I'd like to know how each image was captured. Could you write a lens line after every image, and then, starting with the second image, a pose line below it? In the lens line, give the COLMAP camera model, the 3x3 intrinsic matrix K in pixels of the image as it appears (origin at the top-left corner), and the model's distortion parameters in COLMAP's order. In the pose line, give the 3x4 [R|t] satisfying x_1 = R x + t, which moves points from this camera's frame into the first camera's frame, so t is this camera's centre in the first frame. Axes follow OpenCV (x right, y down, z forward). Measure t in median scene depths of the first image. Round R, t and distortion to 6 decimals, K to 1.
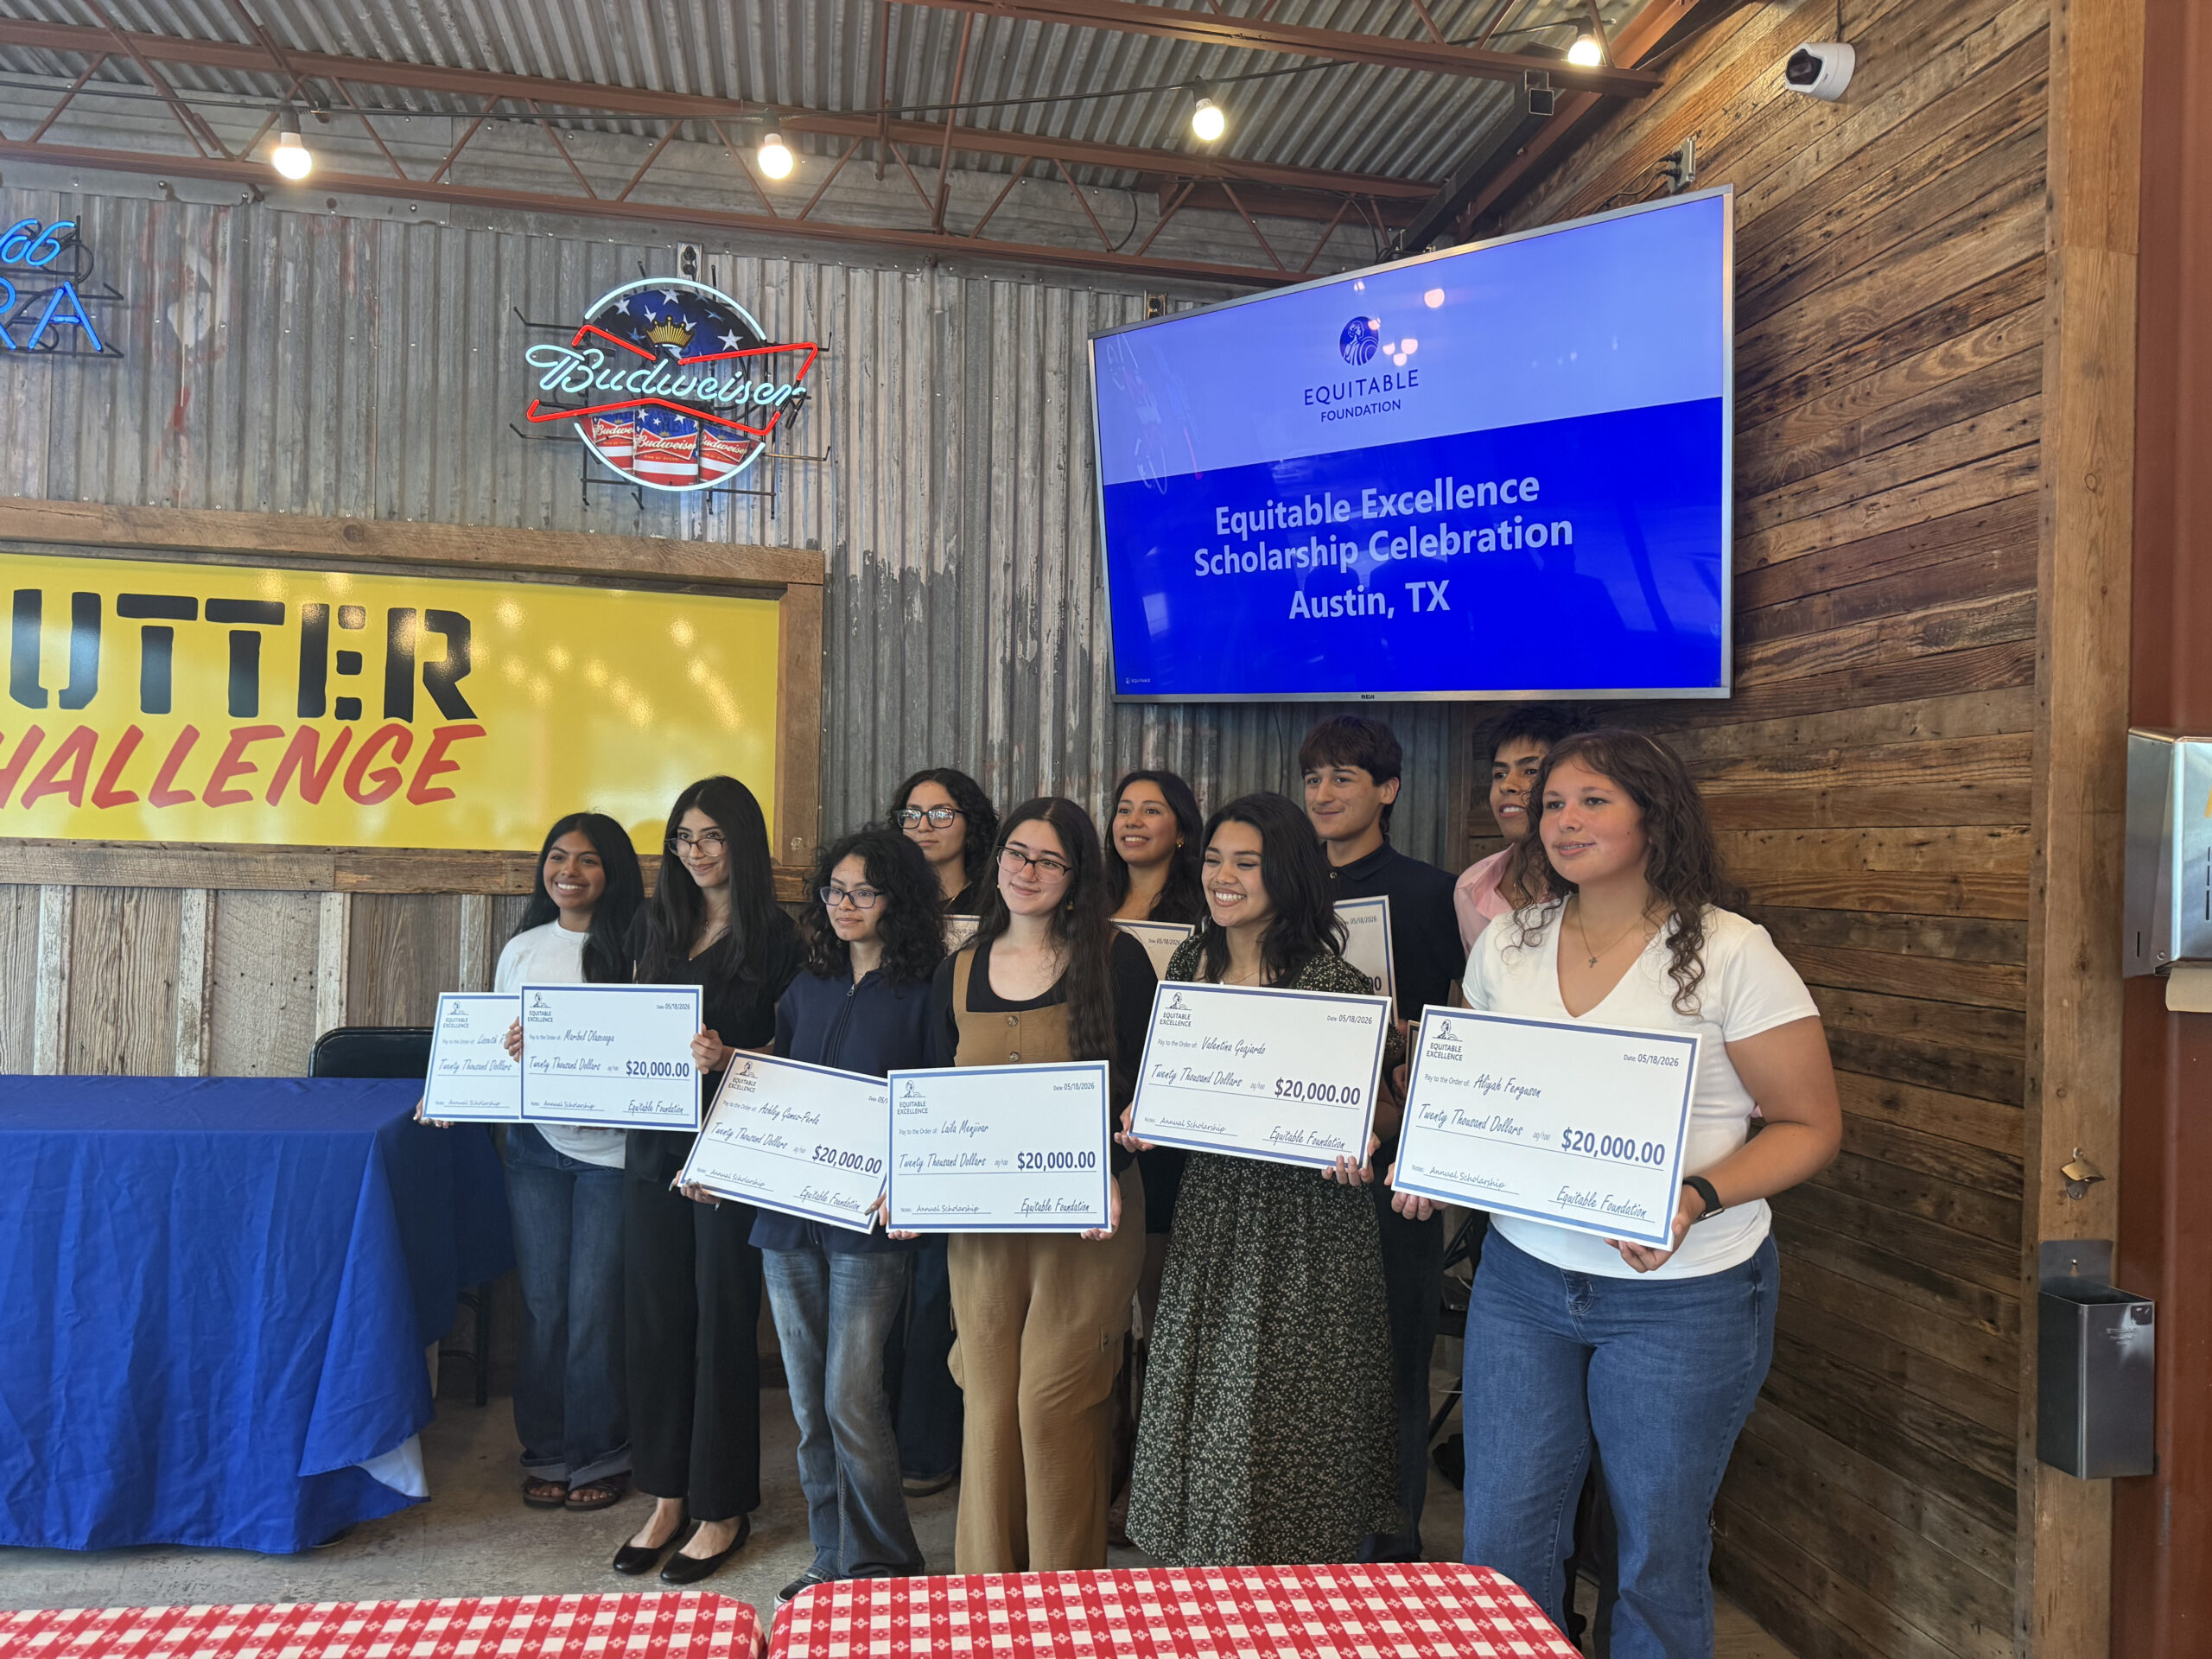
lens RADIAL K [[1542.7, 0, 1099.3], [0, 1542.7, 859.9], [0, 0, 1]] dist [0.080815, -0.111009]
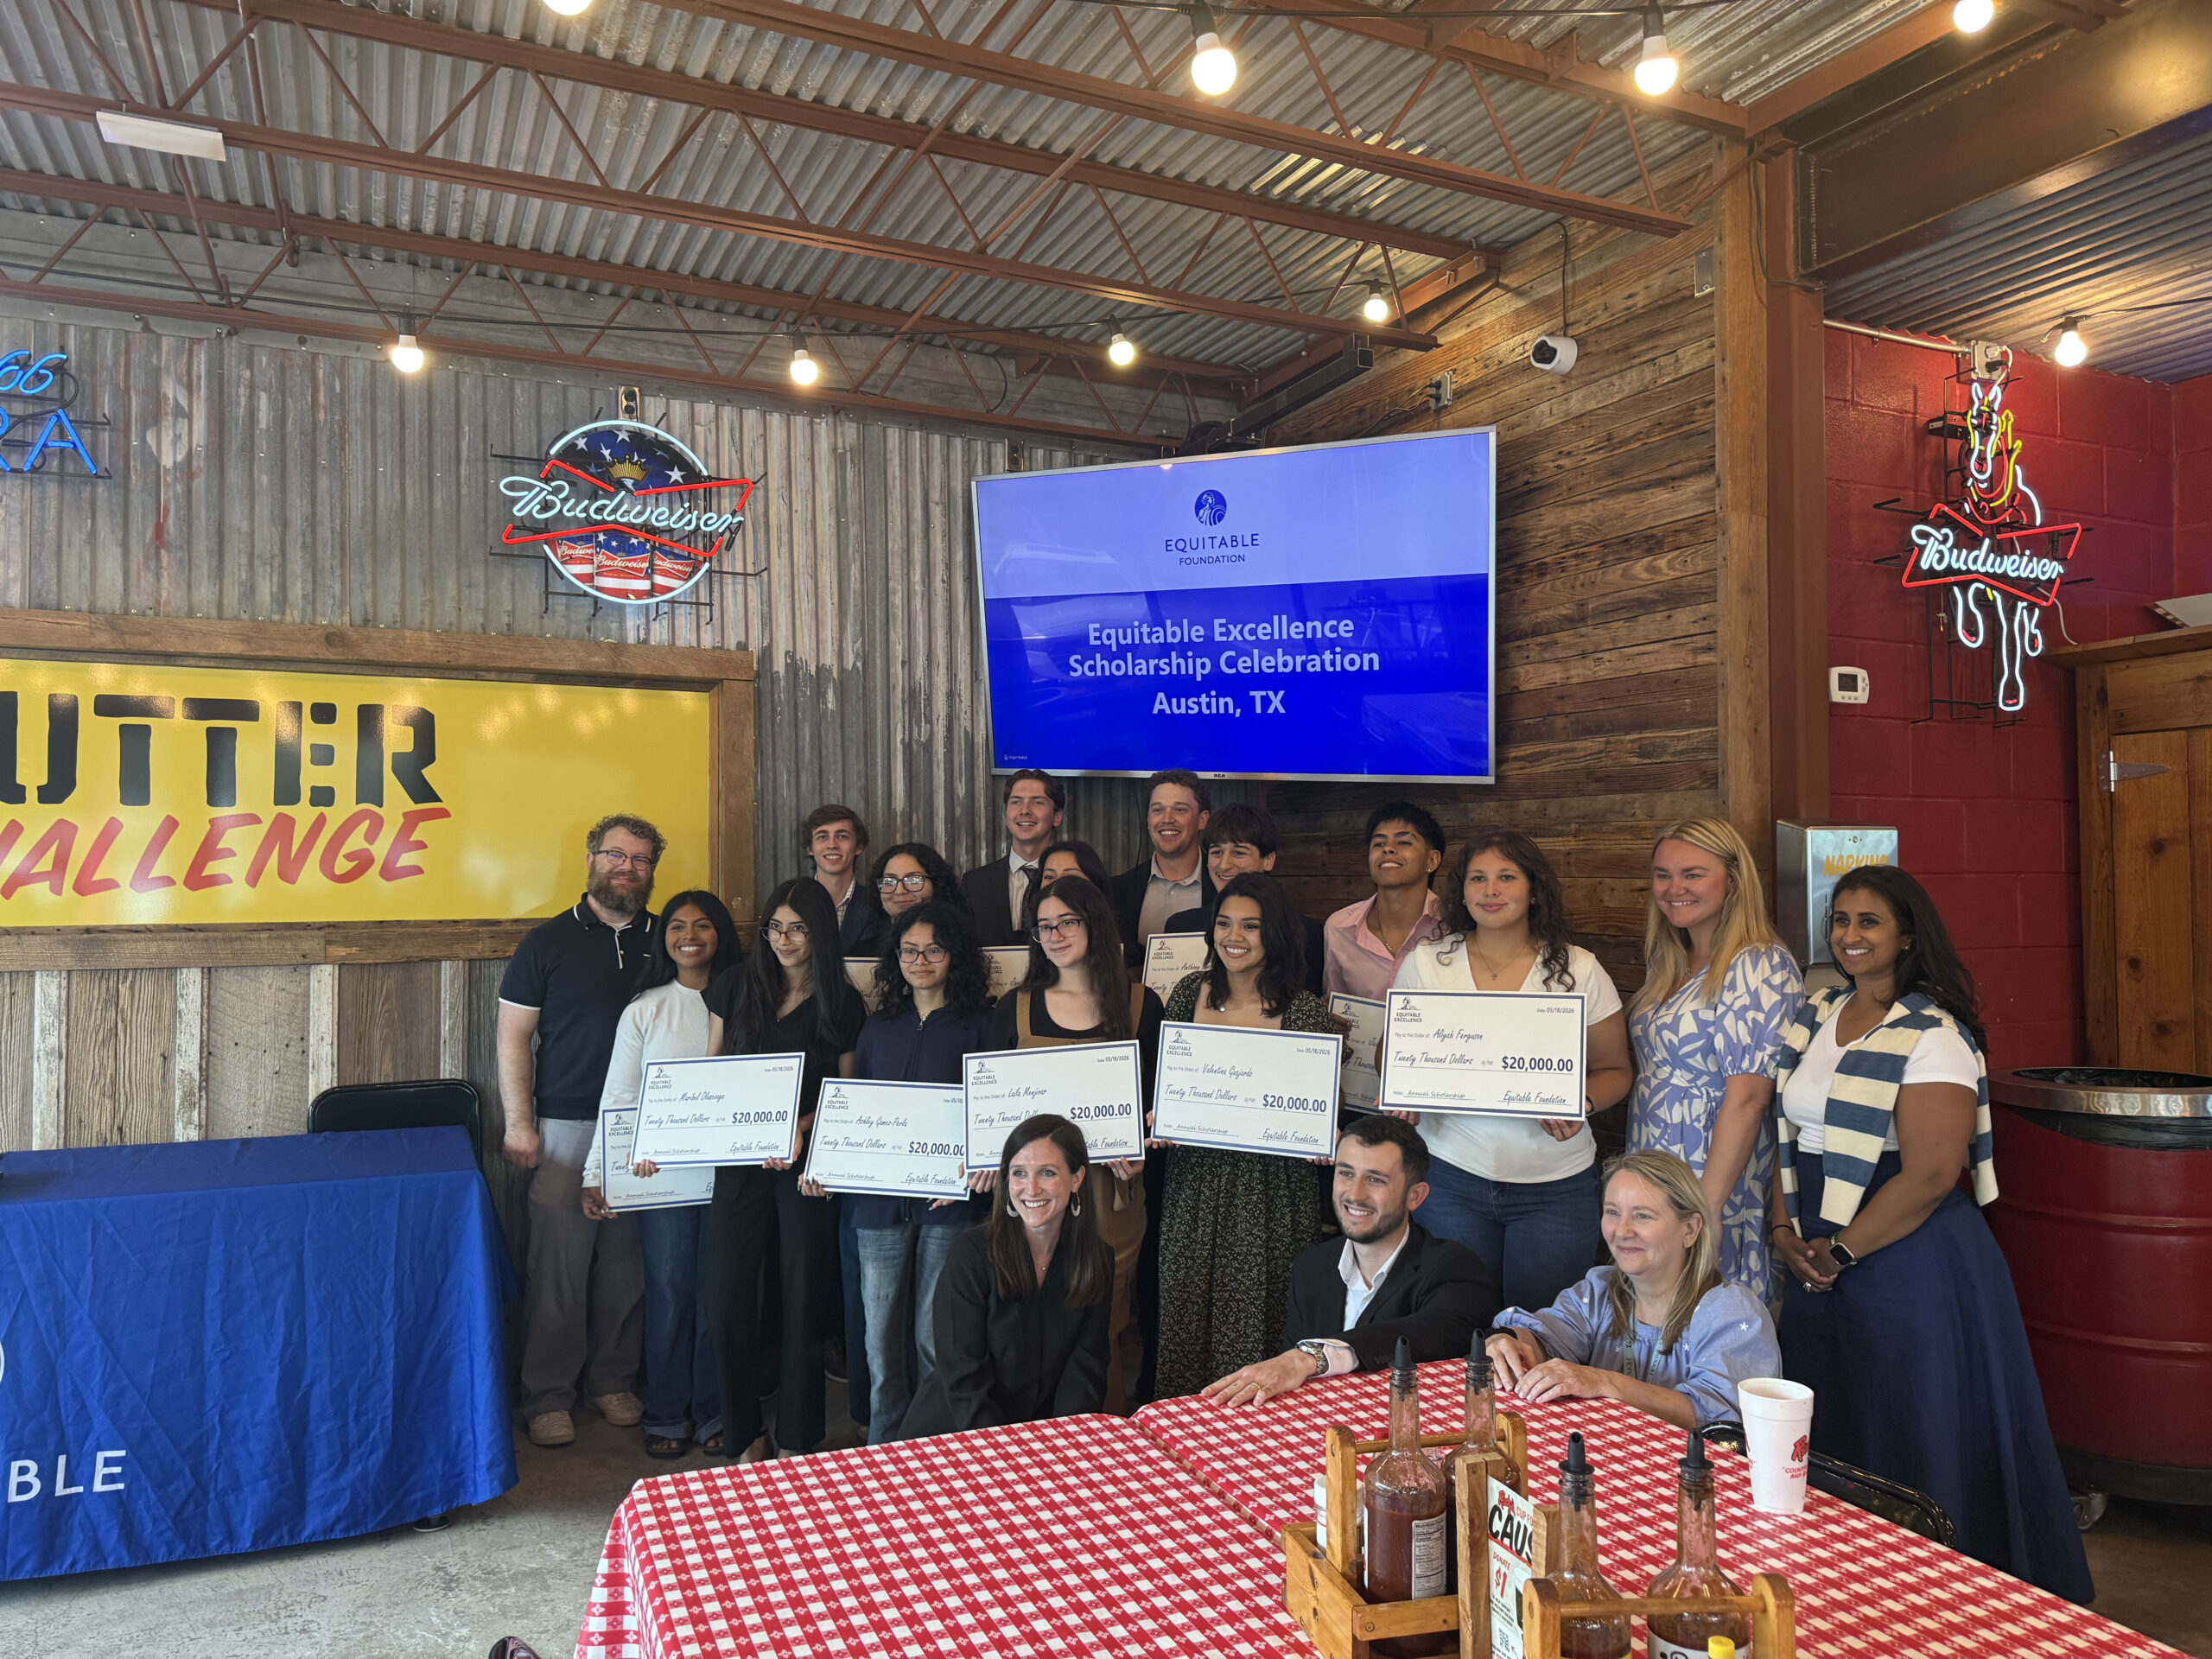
lens RADIAL K [[1542.4, 0, 1107.1], [0, 1542.4, 847.9], [0, 0, 1]] dist [0.139438, -0.220918]
pose [[0.966692, -0.027634, 0.254446, -0.239085], [0.030409, 0.999513, -0.006977, -0.037519], [-0.254130, 0.014482, 0.967062, -0.218305]]
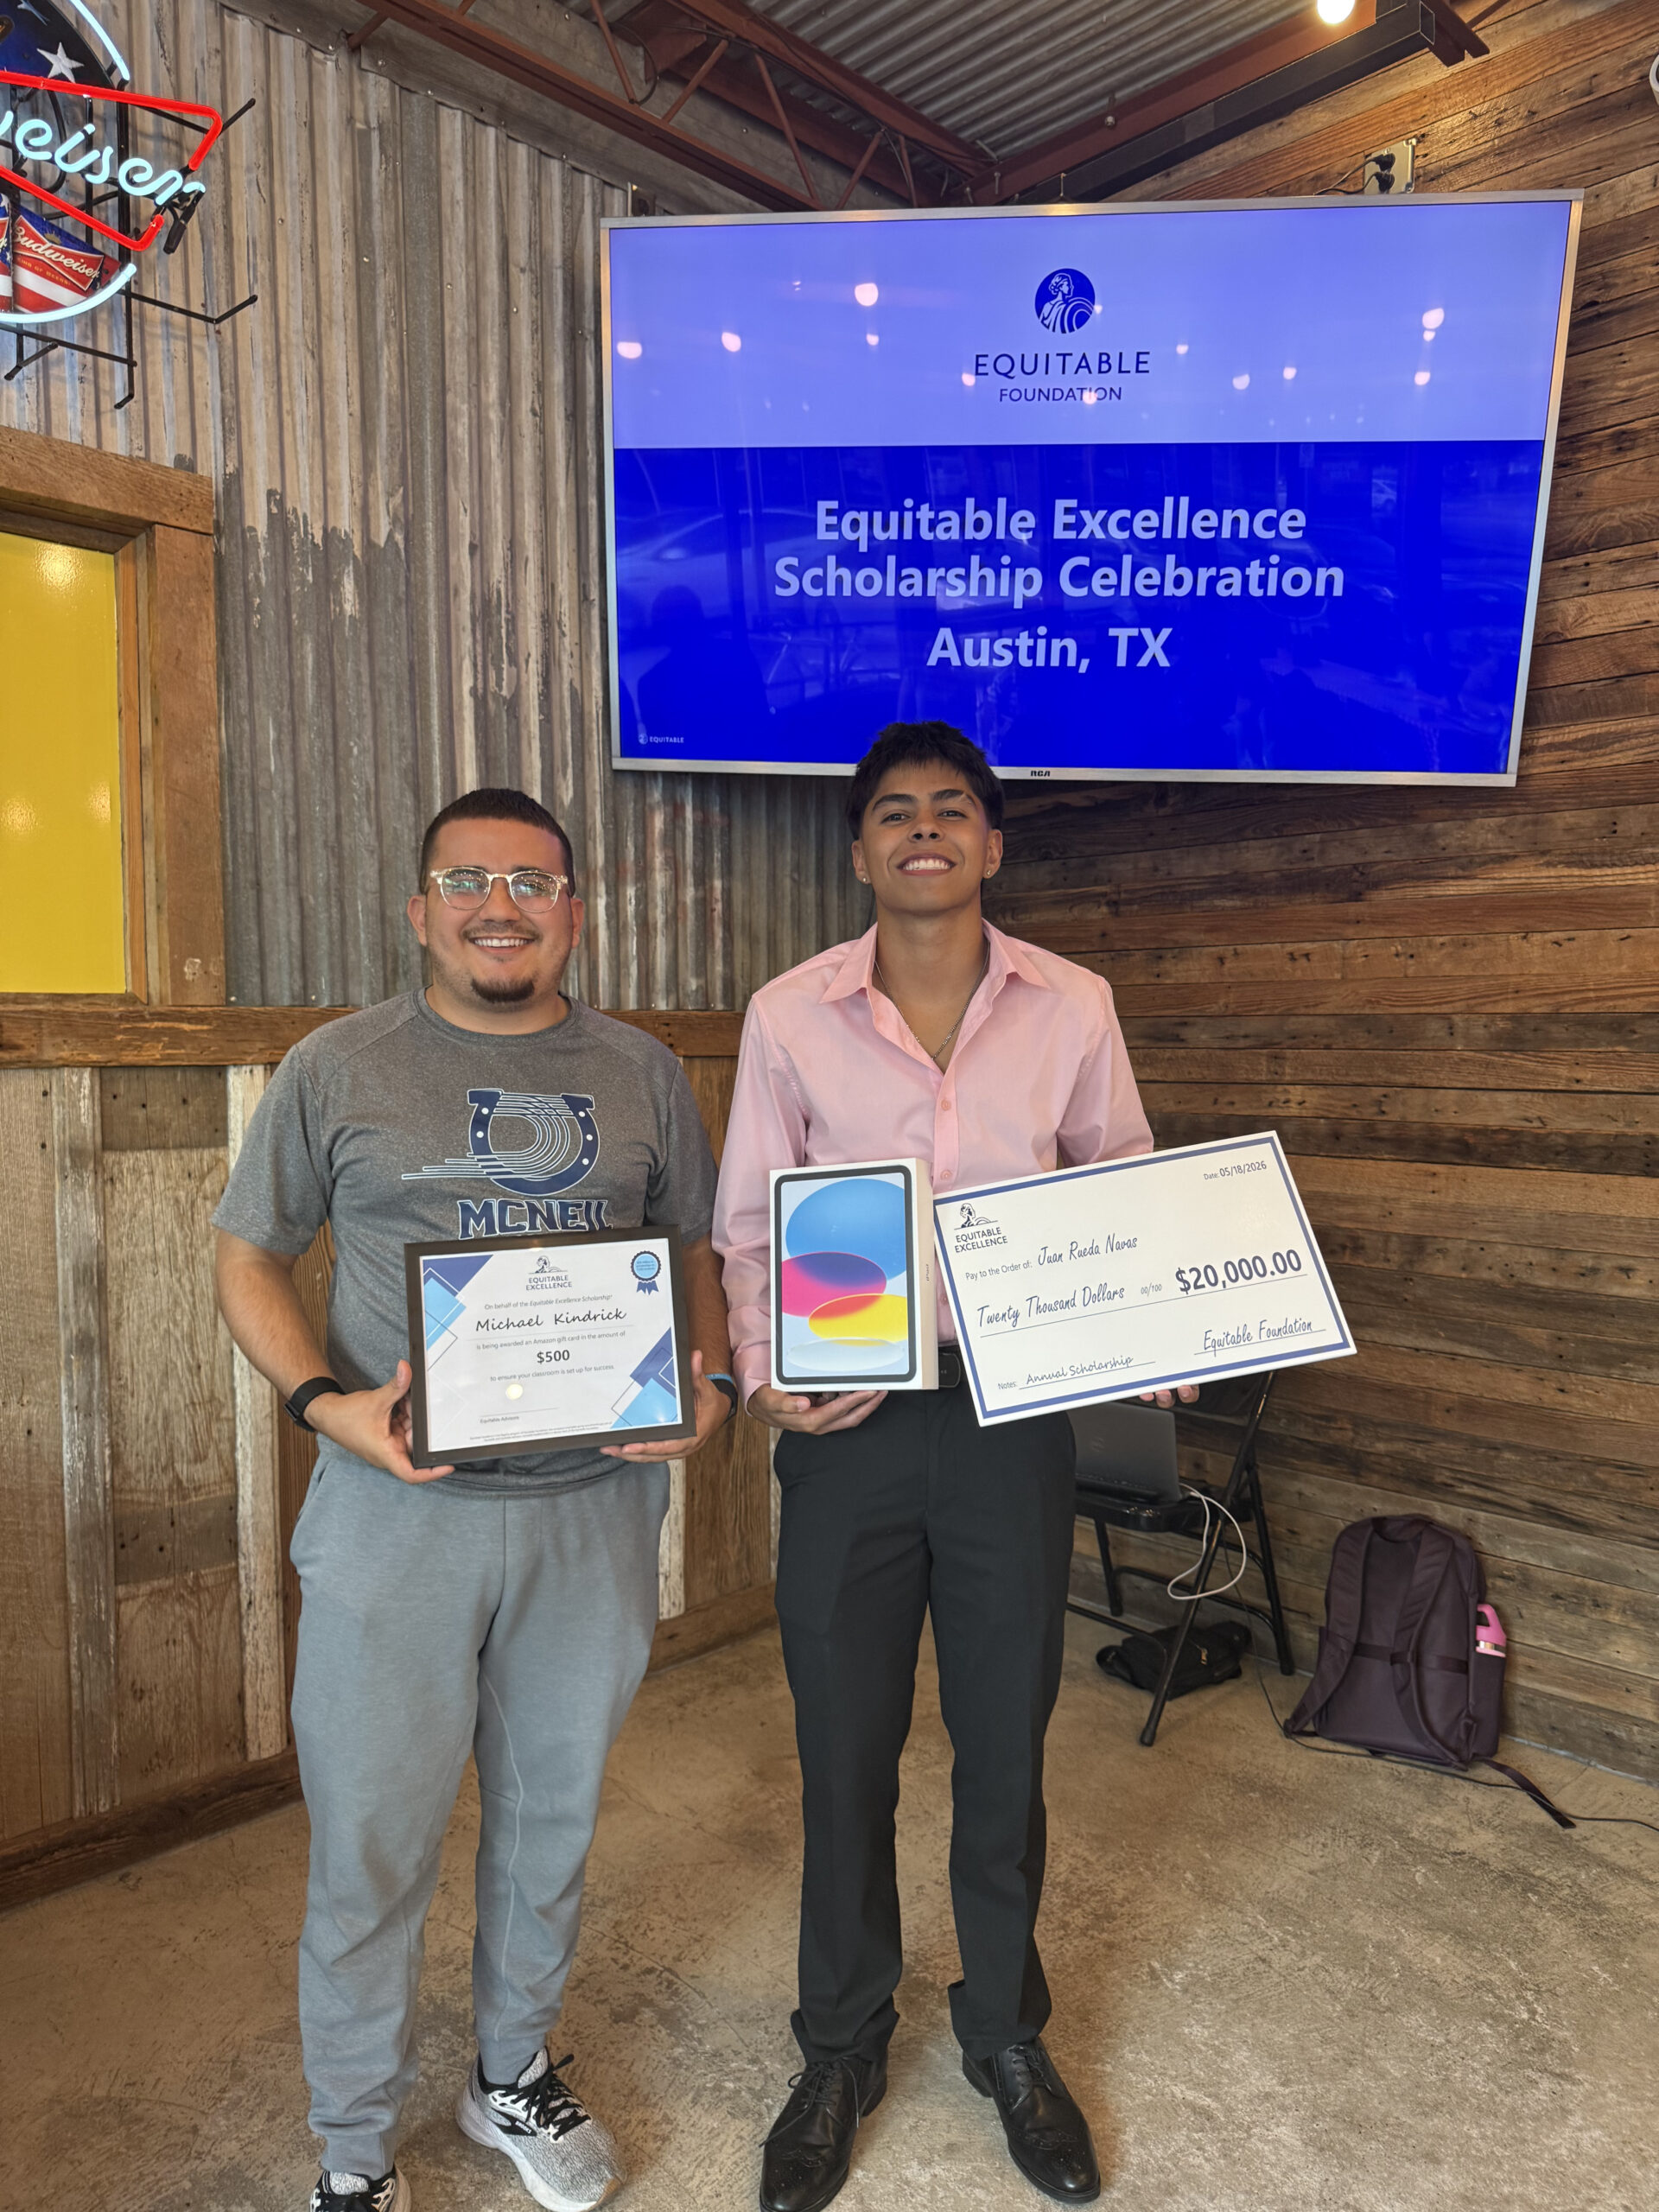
lens RADIAL K [[1589.5, 0, 847.6], [0, 1589.5, 1111.5], [0, 0, 1]] dist [0.002176, -0.006318]
pose [[0.820970, -0.061817, 0.567616, -0.365228], [0.024348, 0.997008, 0.073365, 0.006108], [-0.570452, -0.046410, 0.820018, 0.369169]]
